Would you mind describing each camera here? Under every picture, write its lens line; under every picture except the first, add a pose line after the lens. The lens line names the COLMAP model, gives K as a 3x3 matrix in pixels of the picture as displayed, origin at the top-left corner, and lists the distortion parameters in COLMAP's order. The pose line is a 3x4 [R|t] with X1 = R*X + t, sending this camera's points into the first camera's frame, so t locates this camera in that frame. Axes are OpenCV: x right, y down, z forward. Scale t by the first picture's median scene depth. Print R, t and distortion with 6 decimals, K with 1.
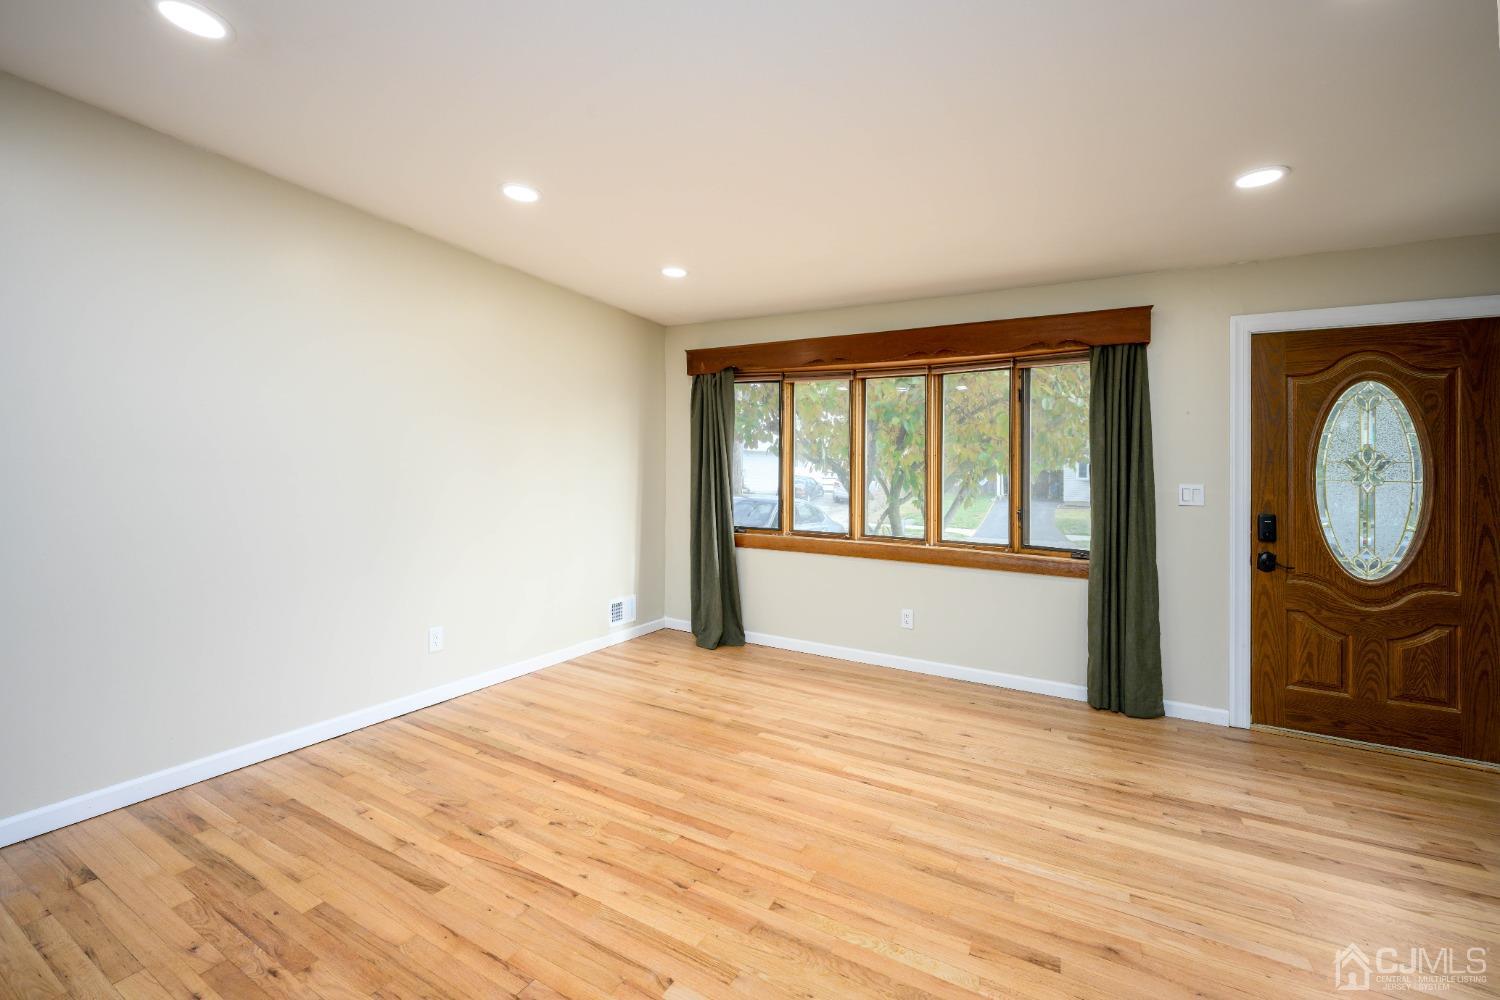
lens RADIAL K [[609.5, 0, 760.4], [0, 609.5, 487.7], [0, 0, 1]] dist [-0.002339, -0.000072]
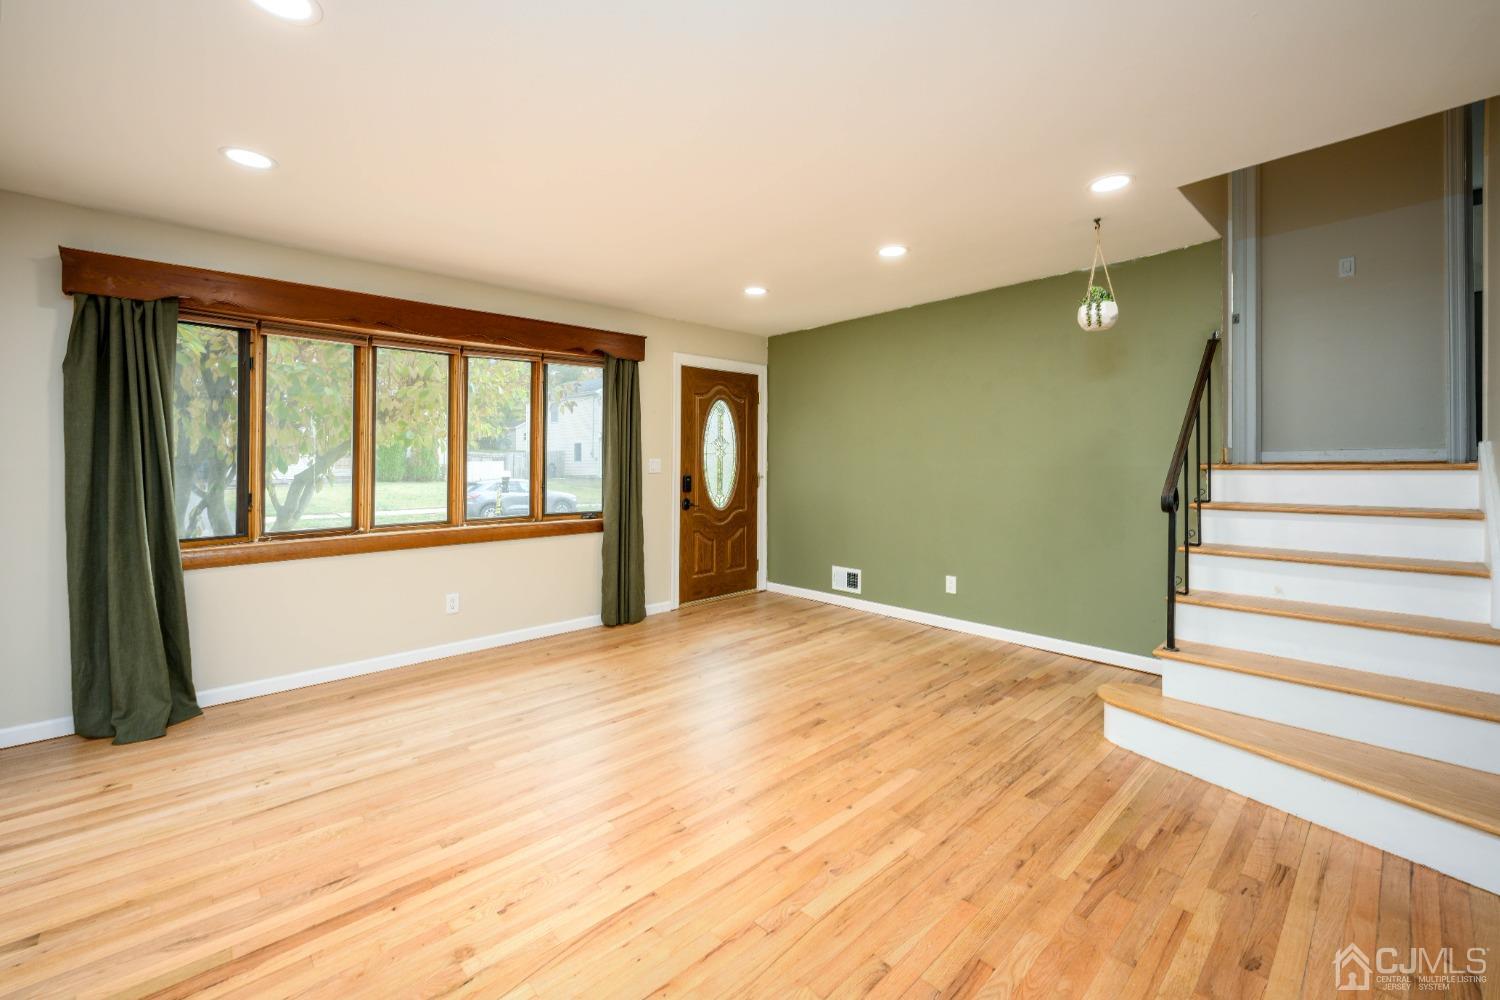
lens RADIAL K [[609.5, 0, 733.6], [0, 609.5, 473.4], [0, 0, 1]] dist [-0.002339, -0.000072]
pose [[0.335577, -0.048398, 0.940769, -0.707021], [0.029556, 0.998729, 0.040837, -0.027247], [-0.941549, 0.014102, 0.336581, 0.331047]]
